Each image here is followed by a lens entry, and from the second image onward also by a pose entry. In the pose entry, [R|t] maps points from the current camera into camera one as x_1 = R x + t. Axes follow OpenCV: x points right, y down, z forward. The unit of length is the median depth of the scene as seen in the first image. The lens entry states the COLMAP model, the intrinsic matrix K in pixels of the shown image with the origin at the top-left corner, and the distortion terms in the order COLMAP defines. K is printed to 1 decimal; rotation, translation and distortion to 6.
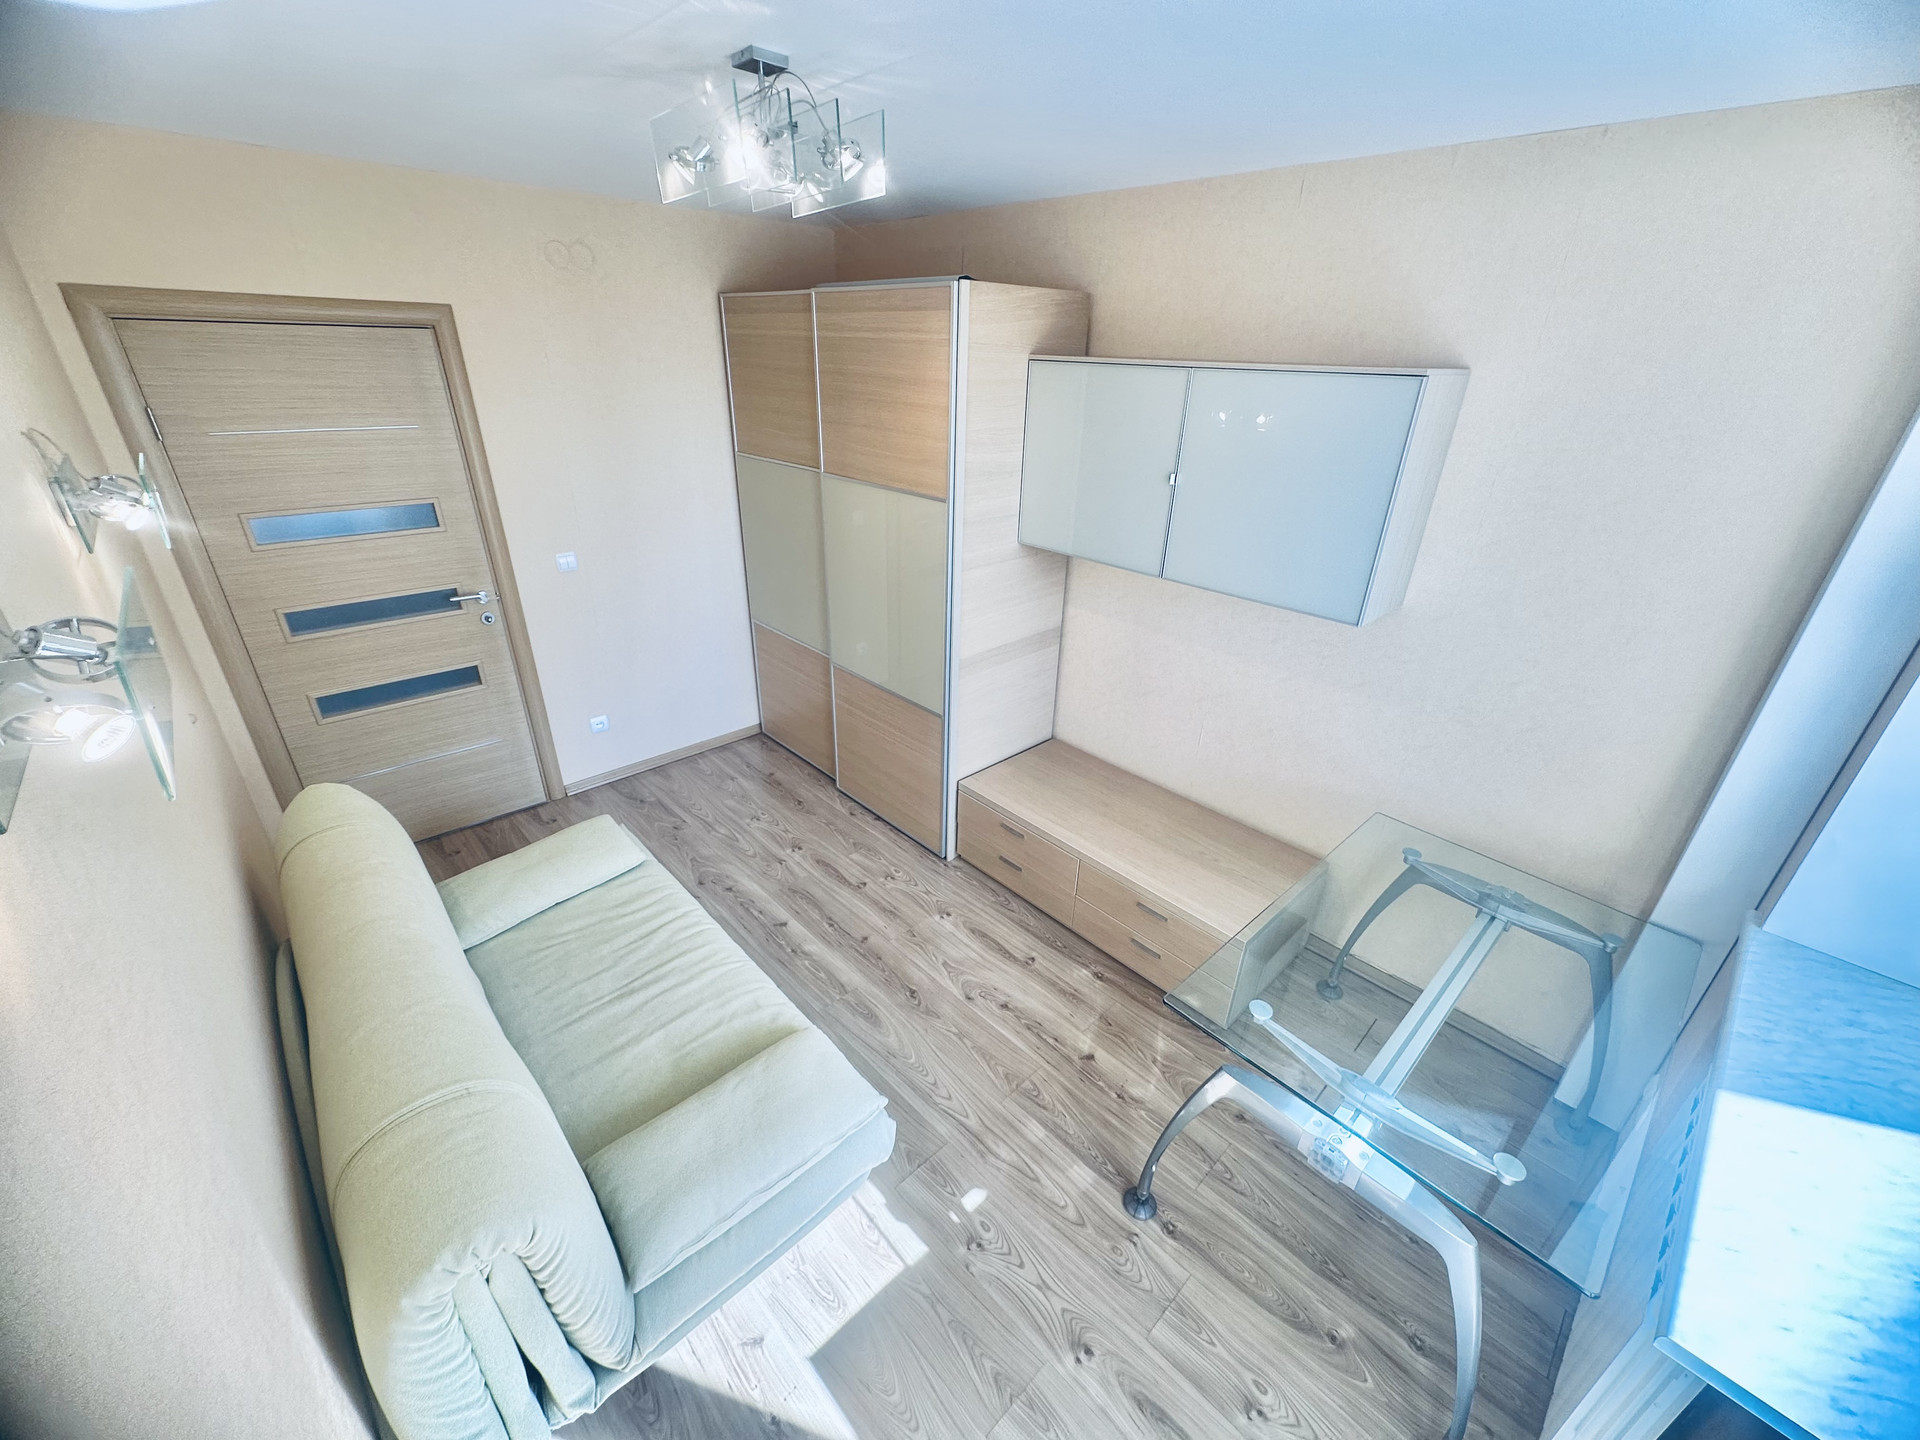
lens RADIAL K [[767.0, 0, 956.8], [0, 767.0, 722.5], [0, 0, 1]] dist [-0.002030, -0.000330]
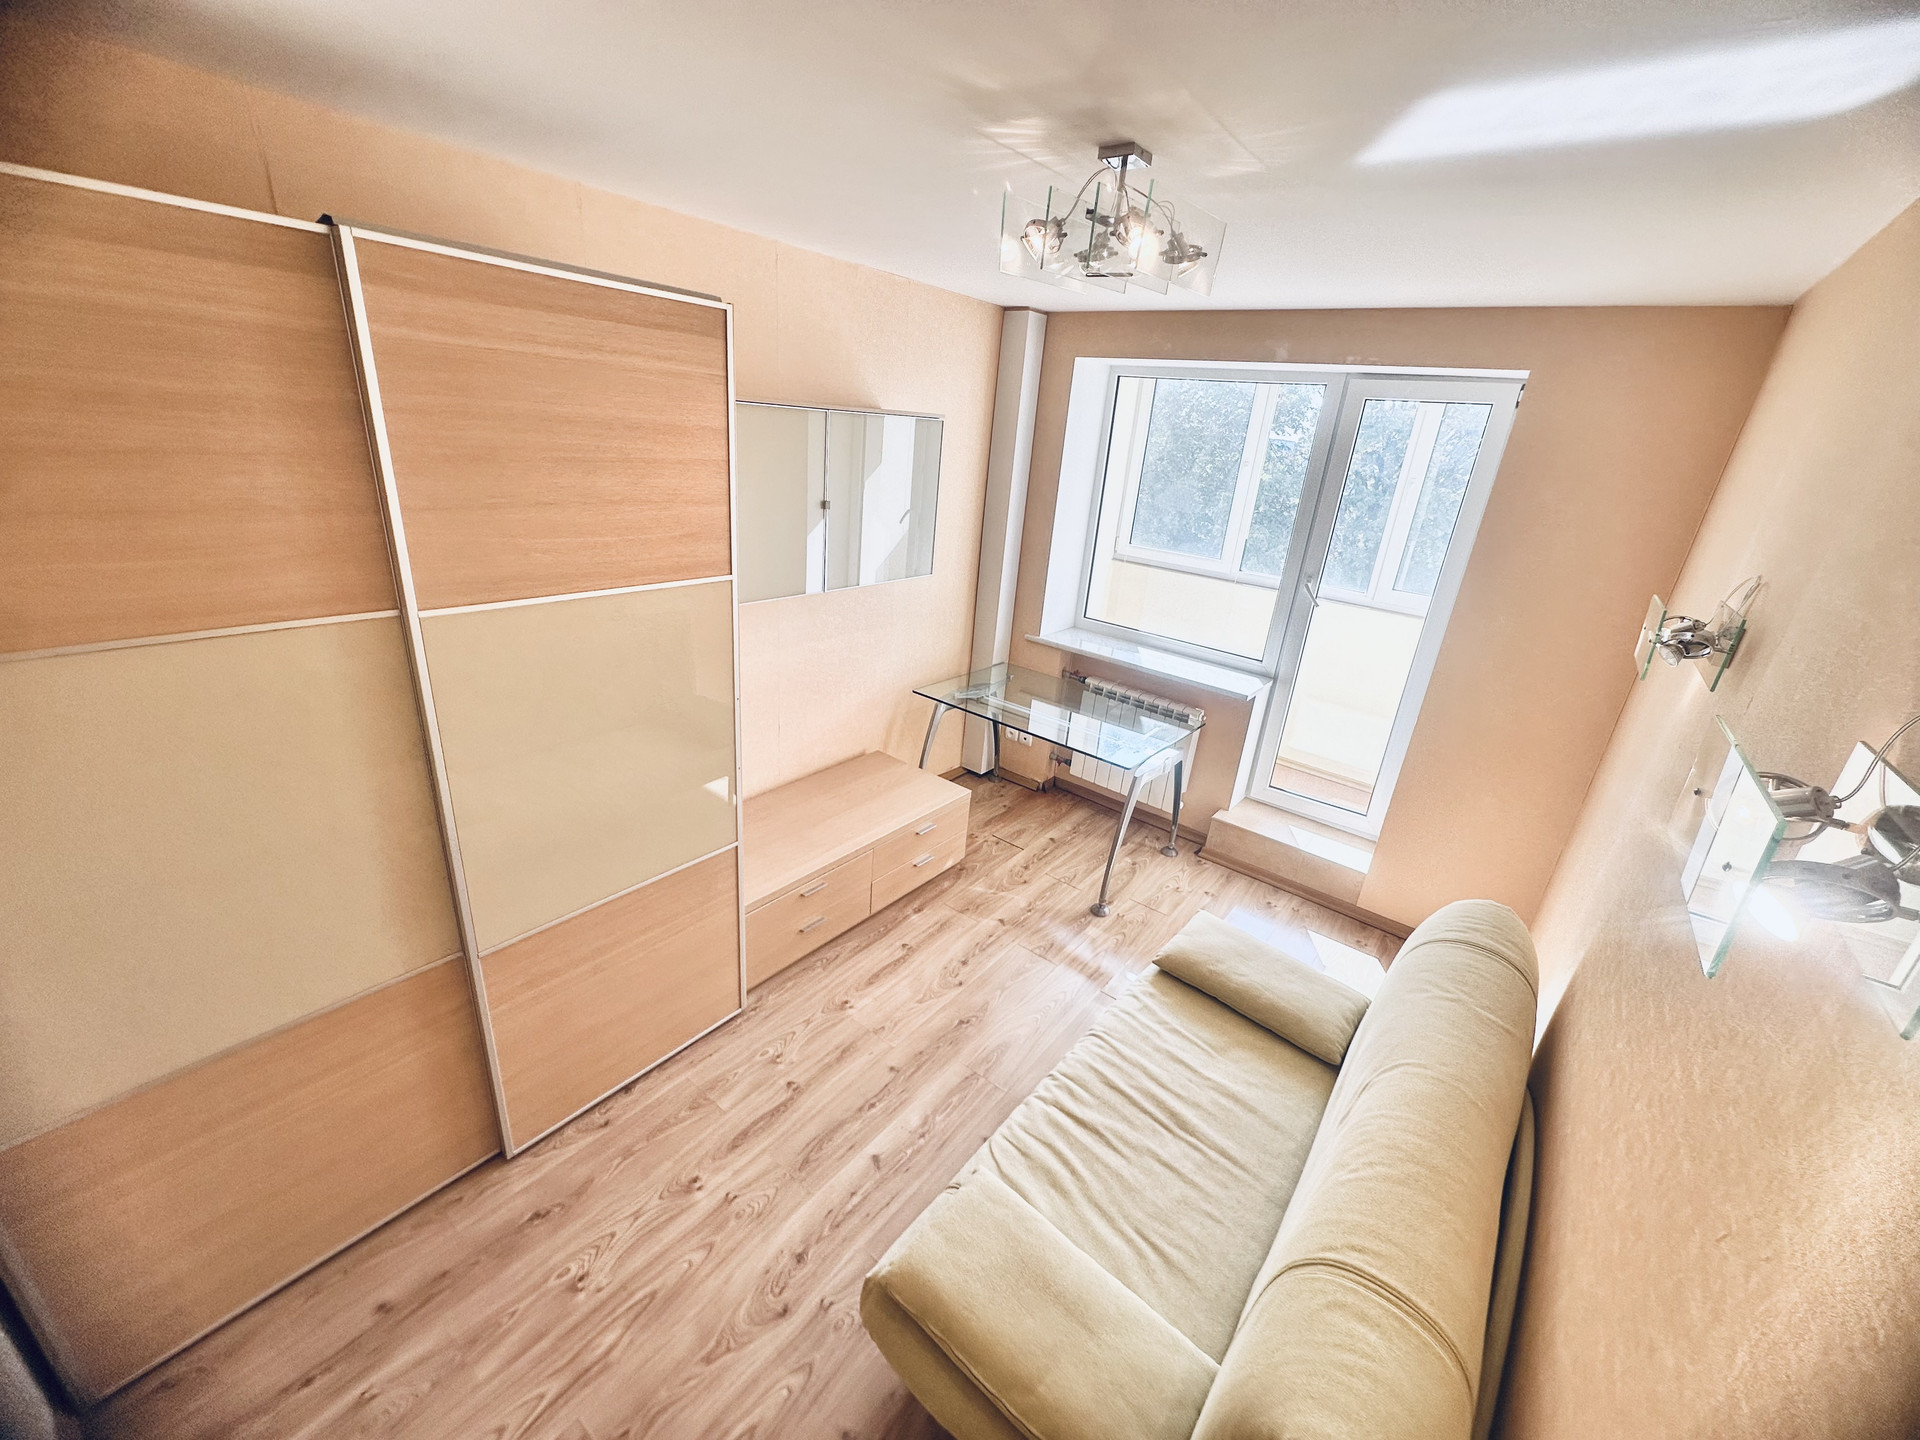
lens RADIAL K [[767.0, 0, 956.8], [0, 767.0, 722.5], [0, 0, 1]] dist [-0.002030, -0.000330]
pose [[-0.145767, -0.399571, 0.905039, -0.748270], [0.356321, 0.832210, 0.424807, -0.380619], [-0.922923, 0.384407, 0.021066, 0.756349]]
